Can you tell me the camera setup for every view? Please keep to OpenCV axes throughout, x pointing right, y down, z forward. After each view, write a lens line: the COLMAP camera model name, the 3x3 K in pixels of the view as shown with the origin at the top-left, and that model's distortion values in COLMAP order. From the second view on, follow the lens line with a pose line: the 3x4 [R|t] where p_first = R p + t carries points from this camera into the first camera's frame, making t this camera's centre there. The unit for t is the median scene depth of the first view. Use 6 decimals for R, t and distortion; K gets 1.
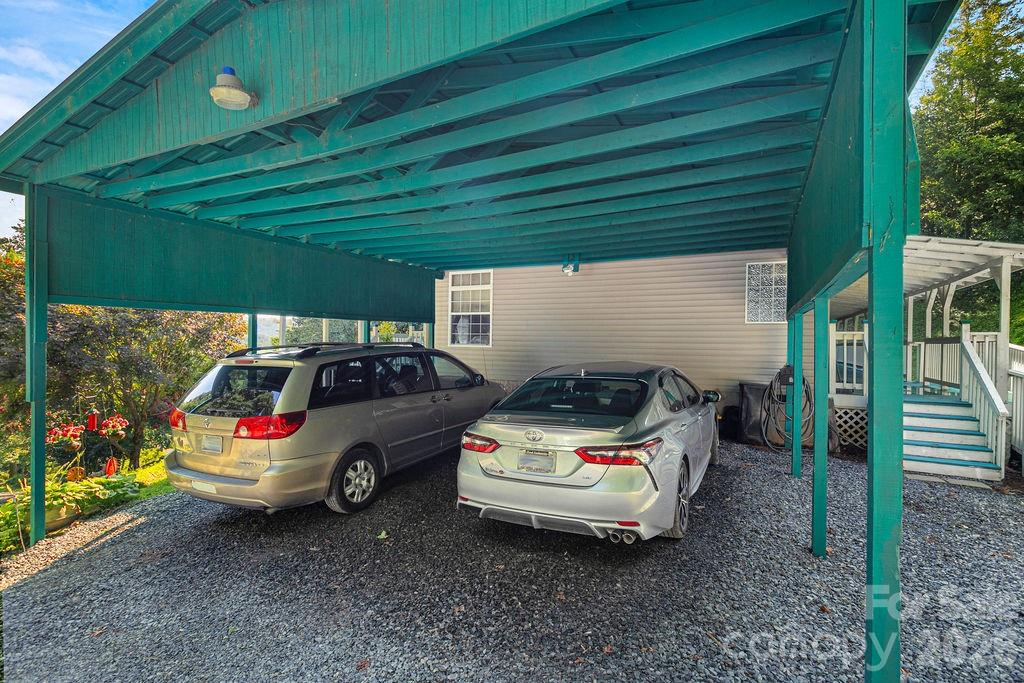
lens RADIAL K [[502.4, 0, 510.3], [0, 502.4, 341.4], [0, 0, 1]] dist [-0.001089, 0.000049]
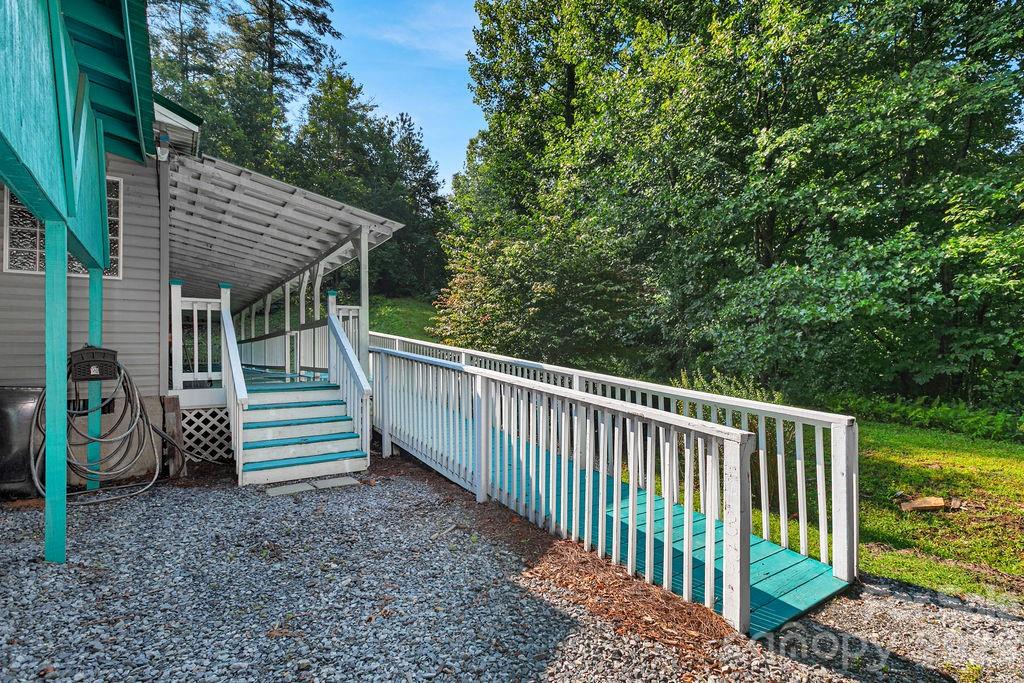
lens RADIAL K [[533.7, 0, 513.1], [0, 533.7, 339.0], [0, 0, 1]] dist [0.004573, -0.000150]
pose [[0.491531, -0.009535, 0.870808, 0.242304], [0.023909, 0.999711, -0.002549, 0.049817], [-0.870532, 0.022073, 0.491617, 0.259464]]
